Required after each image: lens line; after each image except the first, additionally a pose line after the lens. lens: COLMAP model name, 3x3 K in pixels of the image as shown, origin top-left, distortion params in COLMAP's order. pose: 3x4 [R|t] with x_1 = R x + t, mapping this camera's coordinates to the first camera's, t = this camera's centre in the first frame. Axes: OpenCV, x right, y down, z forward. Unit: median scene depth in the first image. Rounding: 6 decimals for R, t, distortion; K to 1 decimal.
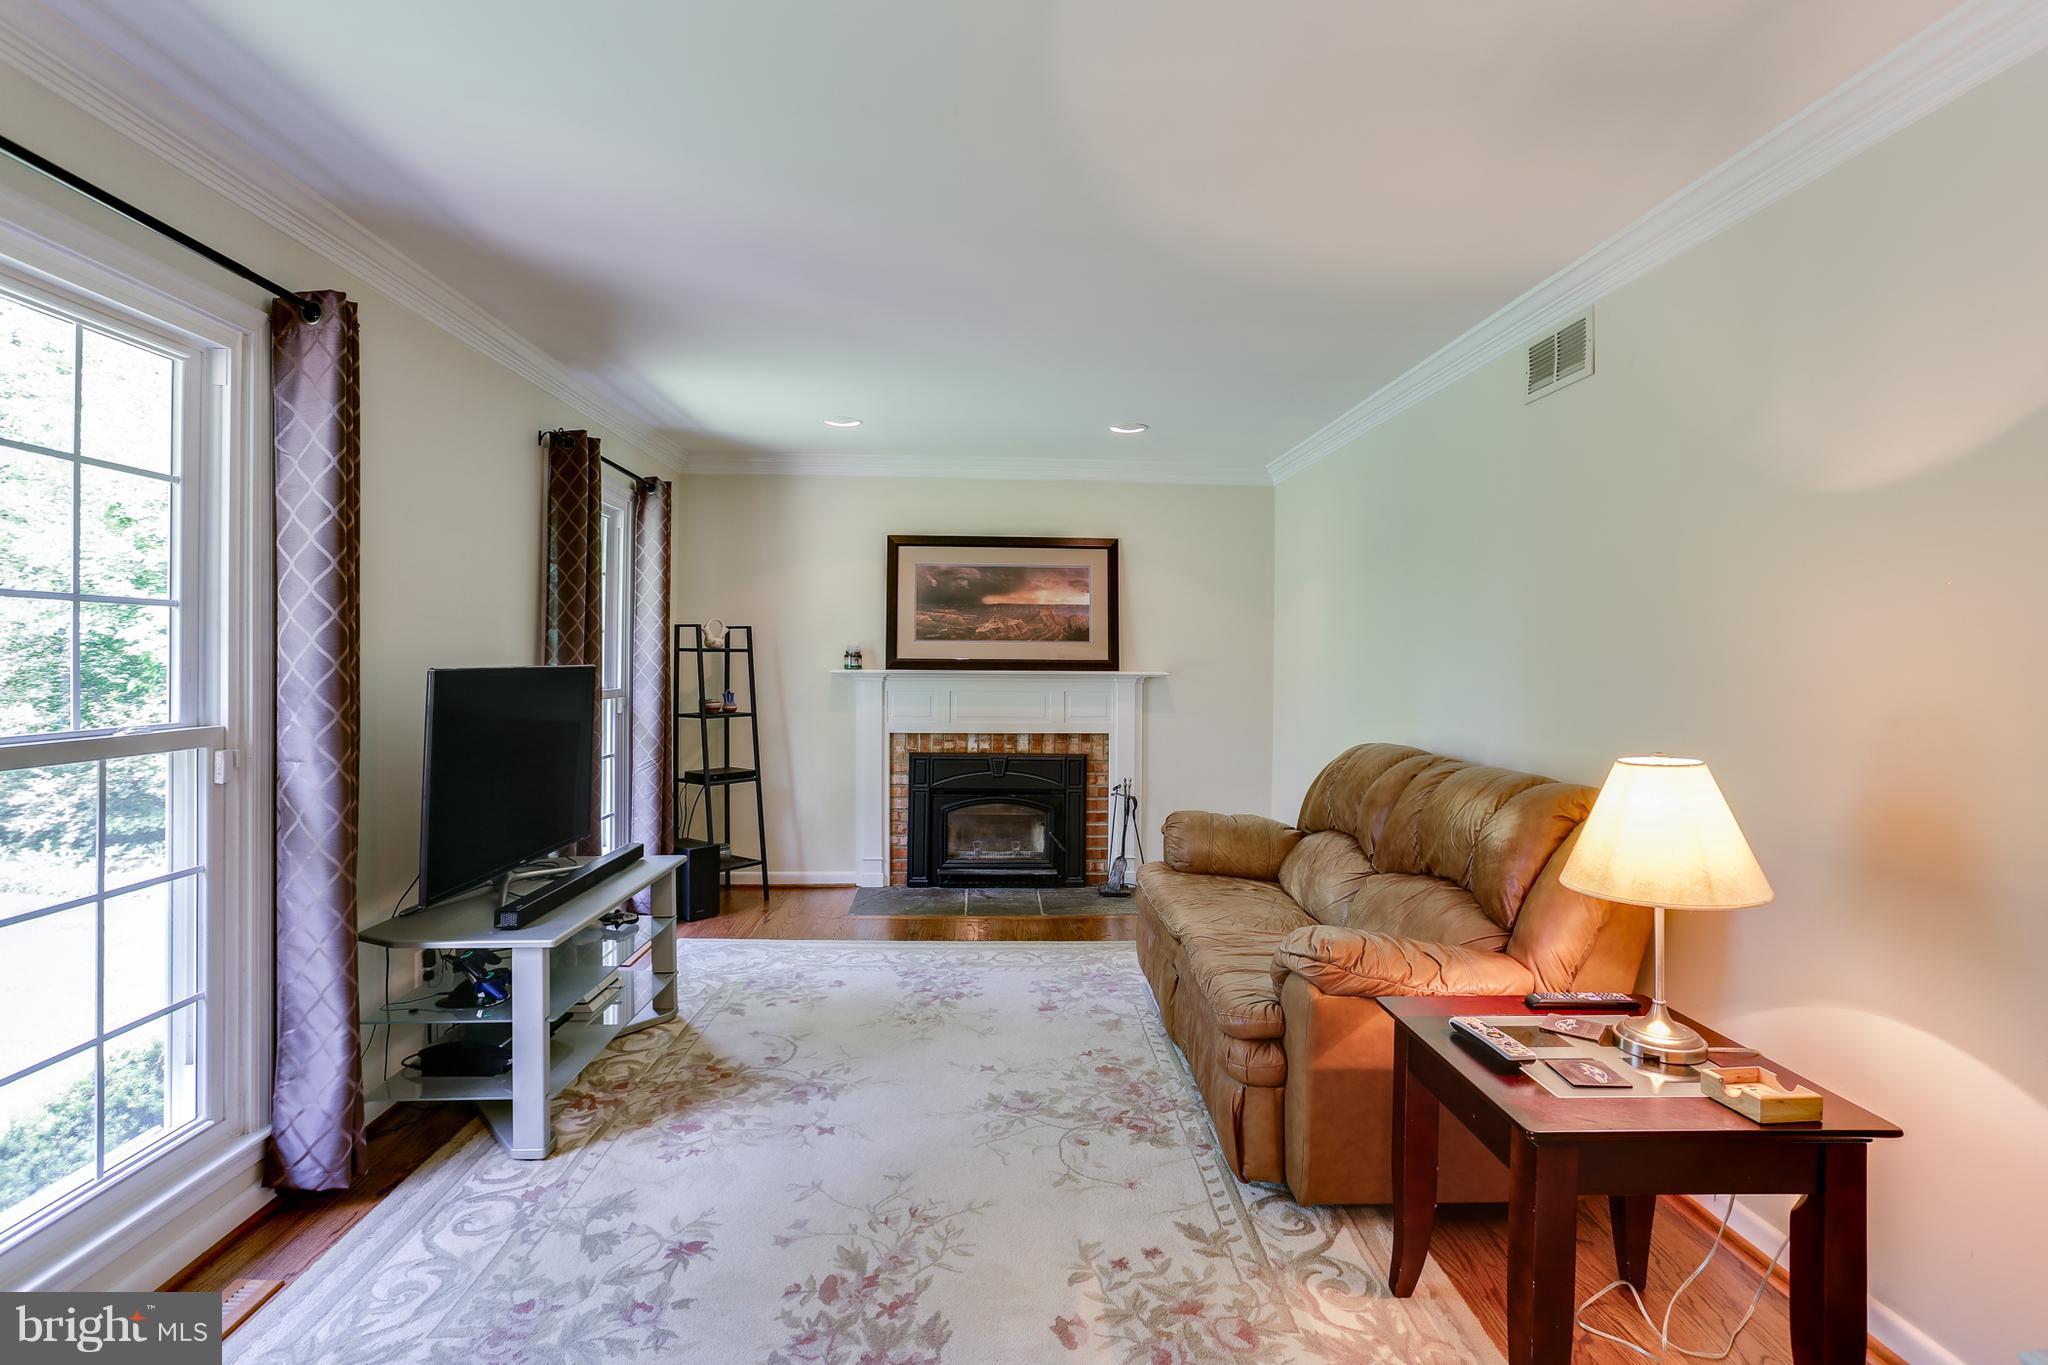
lens RADIAL K [[997.7, 0, 1023.1], [0, 997.7, 655.7], [0, 0, 1]] dist [-0.058891, 0.037577]
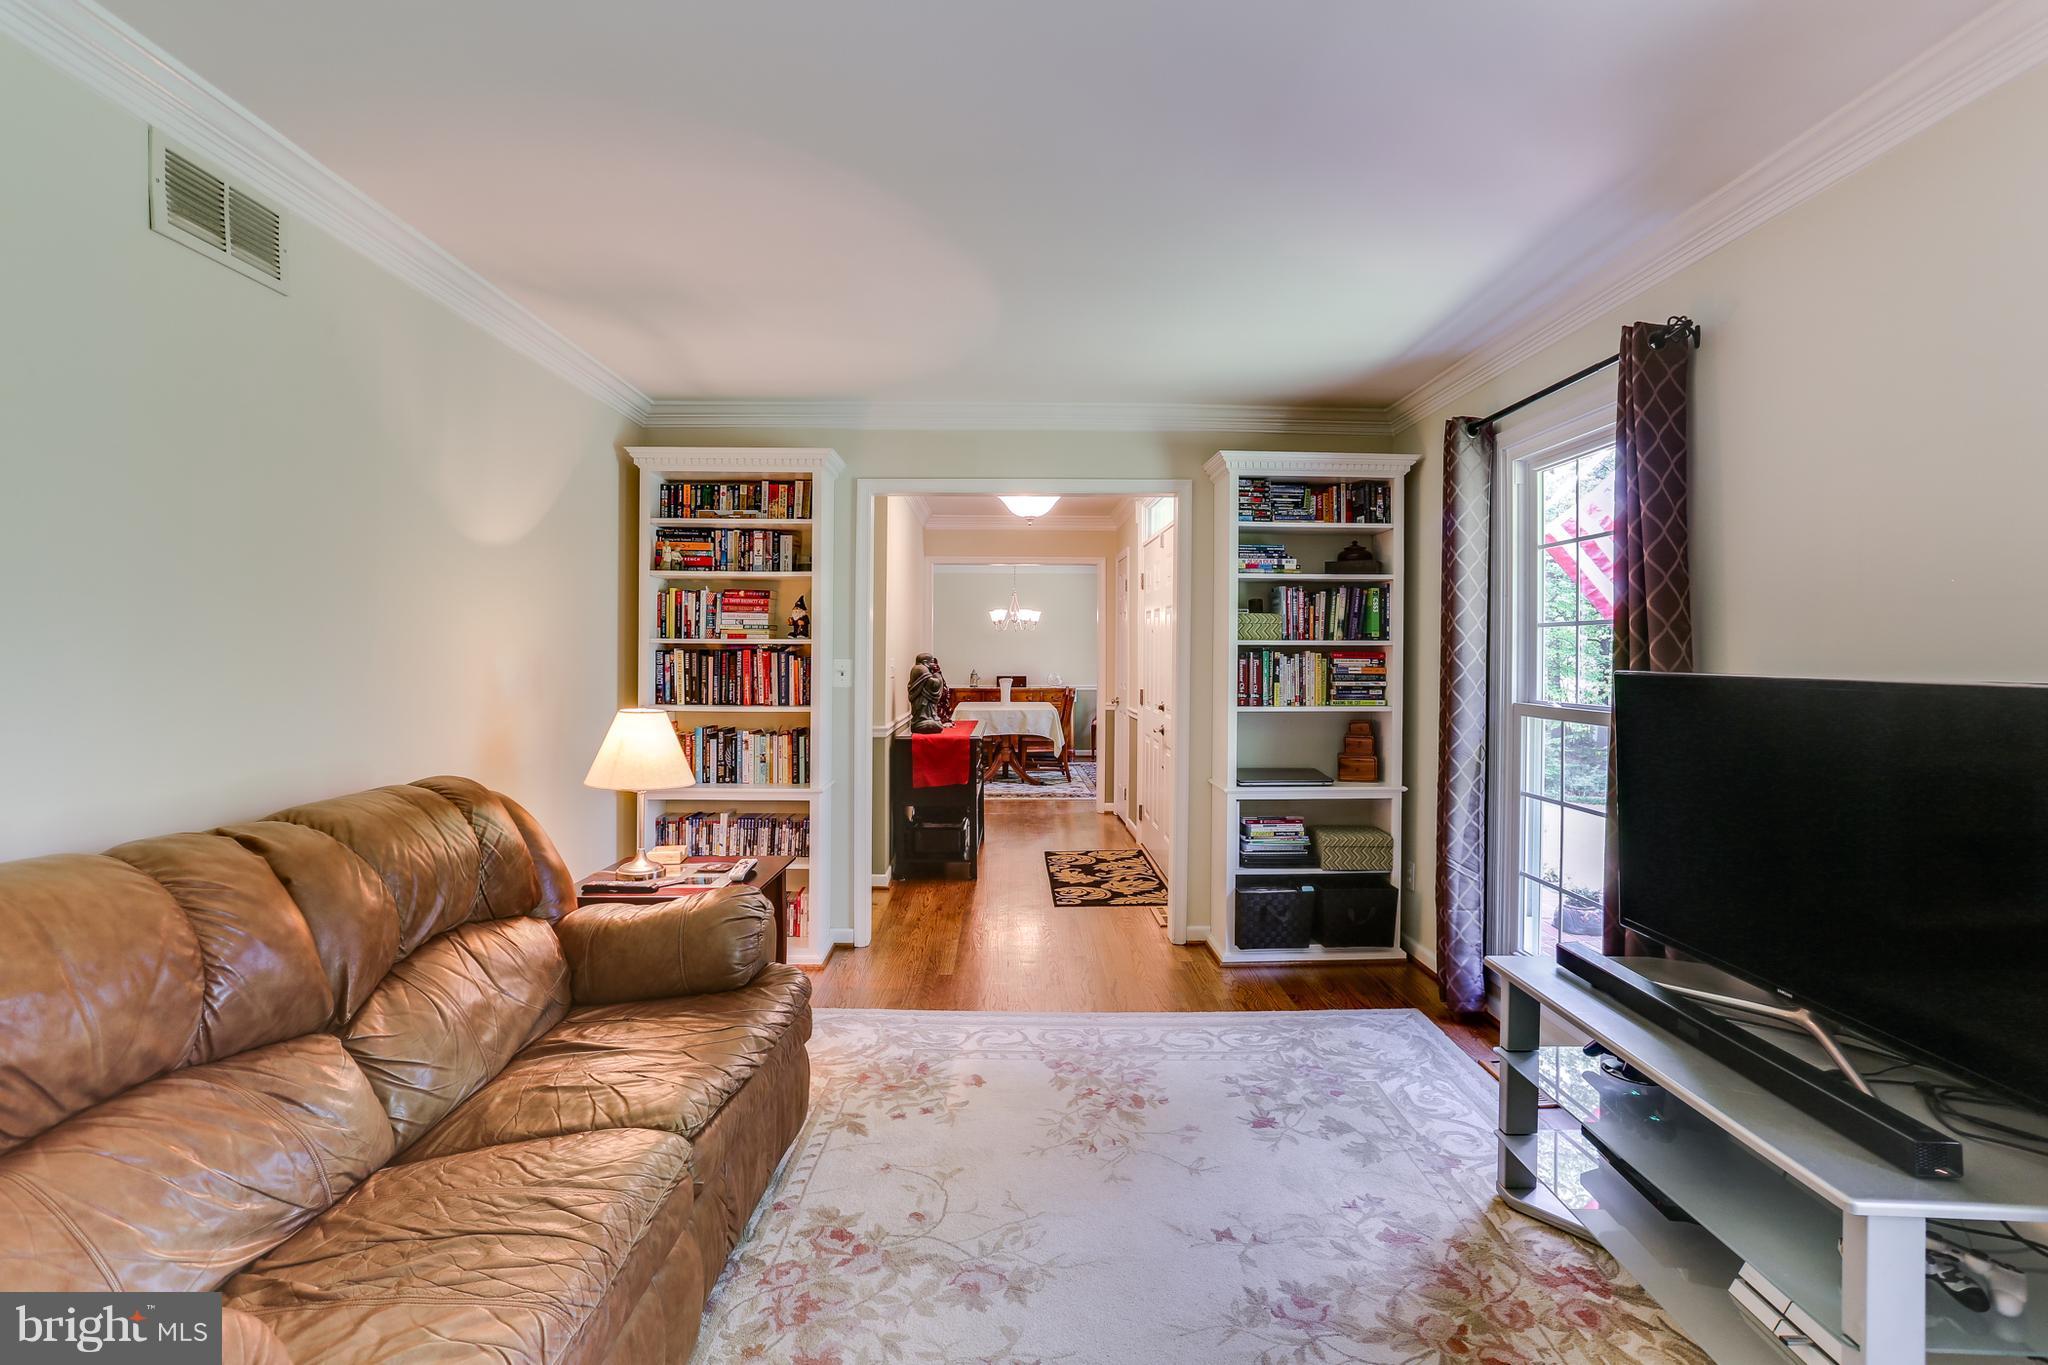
lens RADIAL K [[994.6, 0, 1017.2], [0, 994.6, 609.1], [0, 0, 1]] dist [-0.037872, 0.023629]
pose [[-0.999044, -0.007646, 0.043050, -0.058633], [-0.009655, 0.998865, -0.046650, 0.002420], [-0.042644, -0.047021, -0.997983, 1.829848]]
